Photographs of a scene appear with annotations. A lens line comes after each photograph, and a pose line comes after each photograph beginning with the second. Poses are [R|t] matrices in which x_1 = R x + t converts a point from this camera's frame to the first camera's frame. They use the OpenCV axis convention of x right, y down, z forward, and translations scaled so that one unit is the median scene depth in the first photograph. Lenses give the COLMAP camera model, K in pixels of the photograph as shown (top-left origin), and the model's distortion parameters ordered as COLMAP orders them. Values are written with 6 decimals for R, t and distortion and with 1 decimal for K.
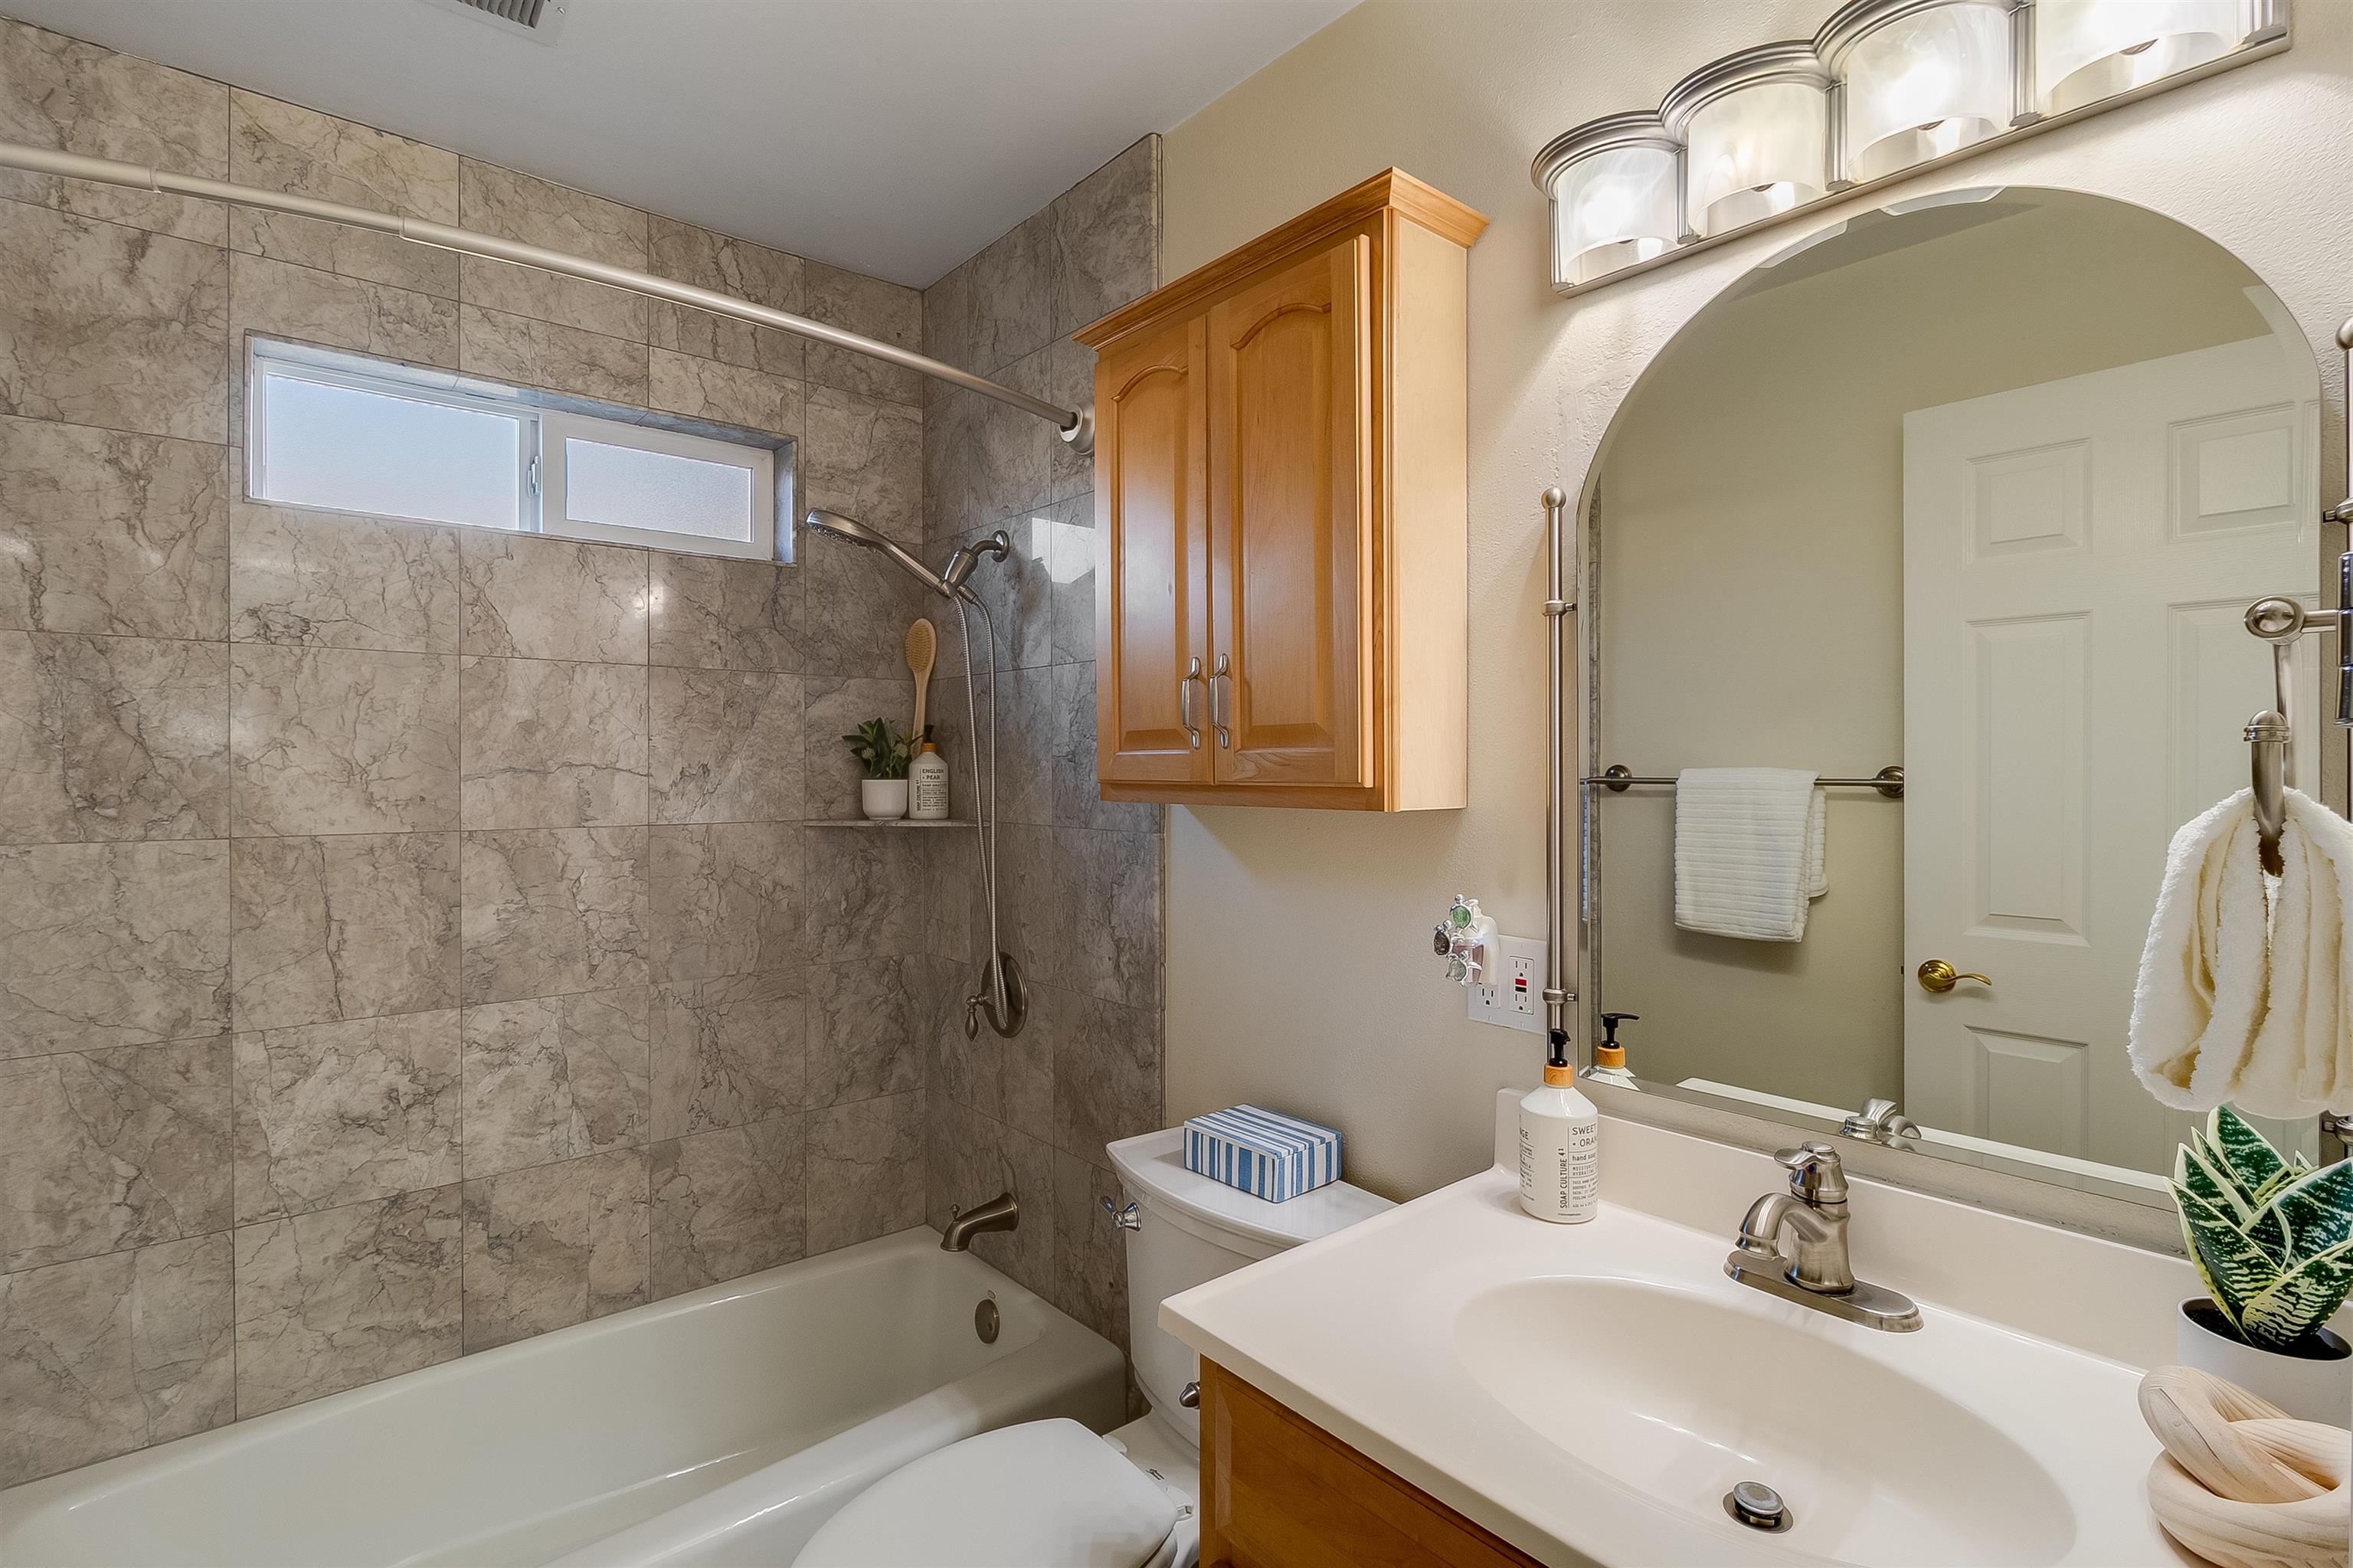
lens RADIAL K [[1113.6, 0, 1189.8], [0, 1113.6, 773.0], [0, 0, 1]] dist [-0.004807, -0.001803]
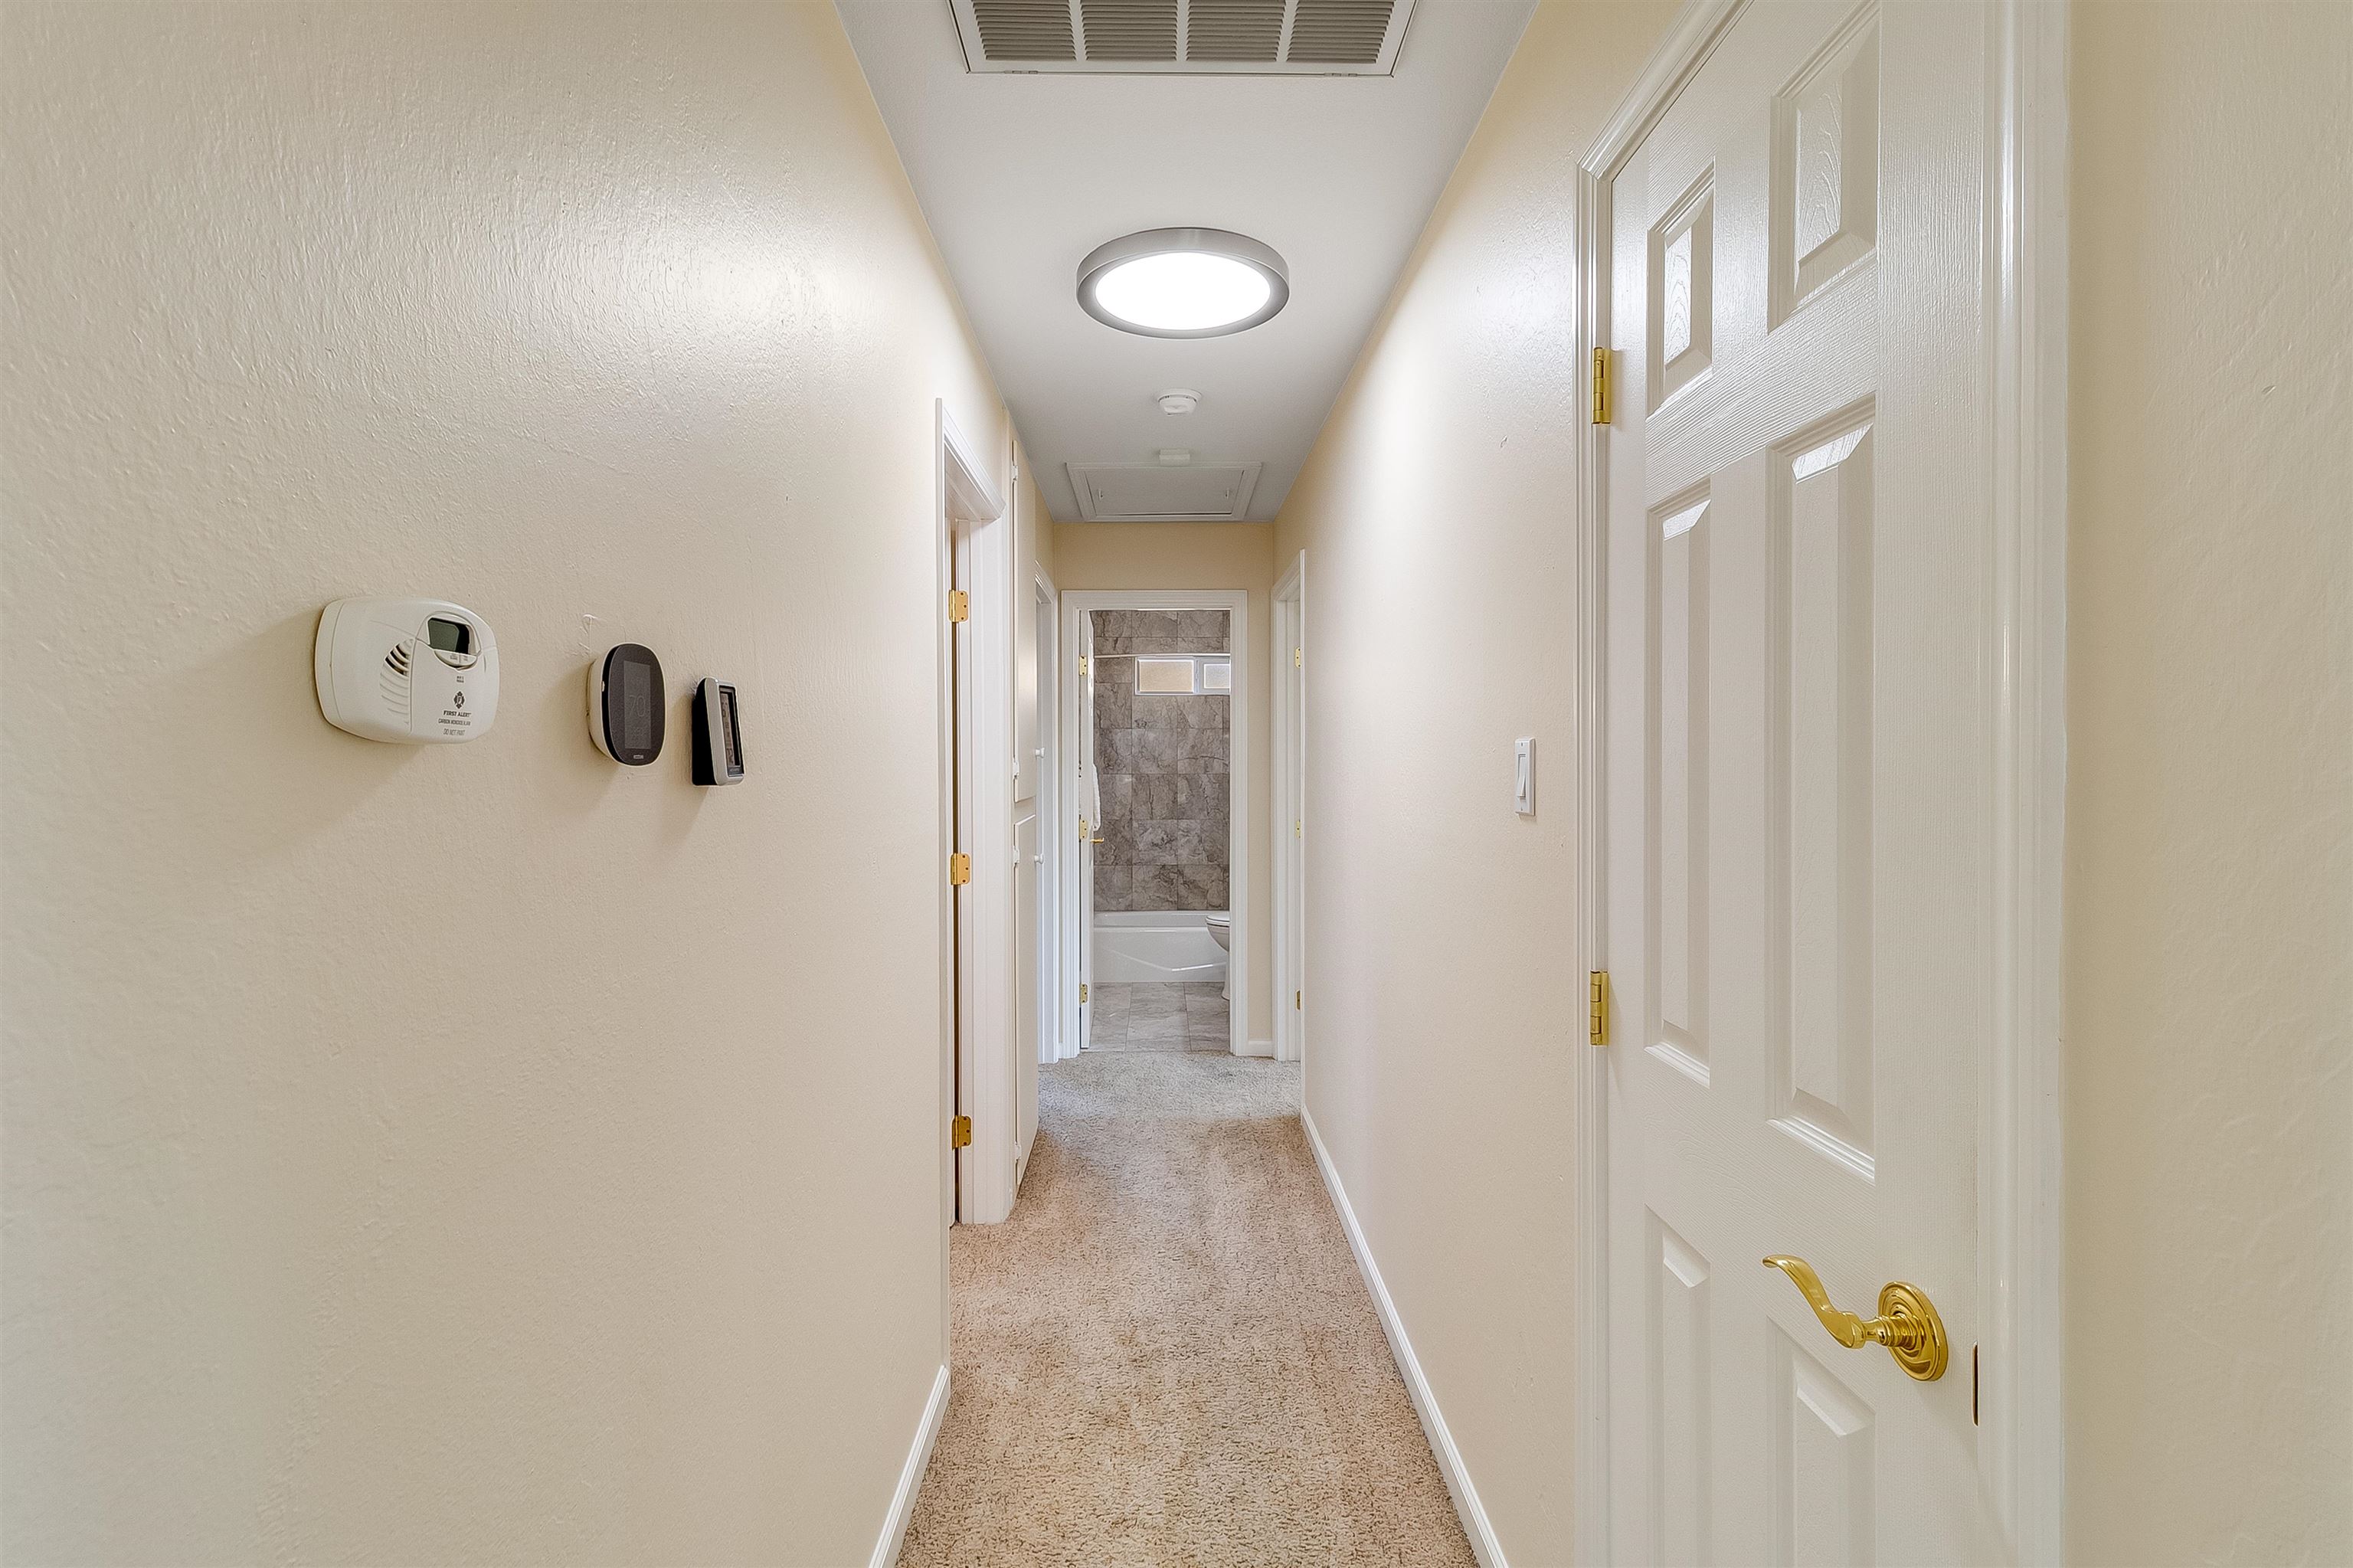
lens RADIAL K [[1113.6, 0, 1175.3], [0, 1113.6, 781.0], [0, 0, 1]] dist [-0.004807, -0.001803]
pose [[0.775410, 0.008084, -0.631406, 1.800076], [-0.001783, 0.999942, 0.010614, 0.036707], [0.631455, -0.007104, 0.775380, -2.026535]]
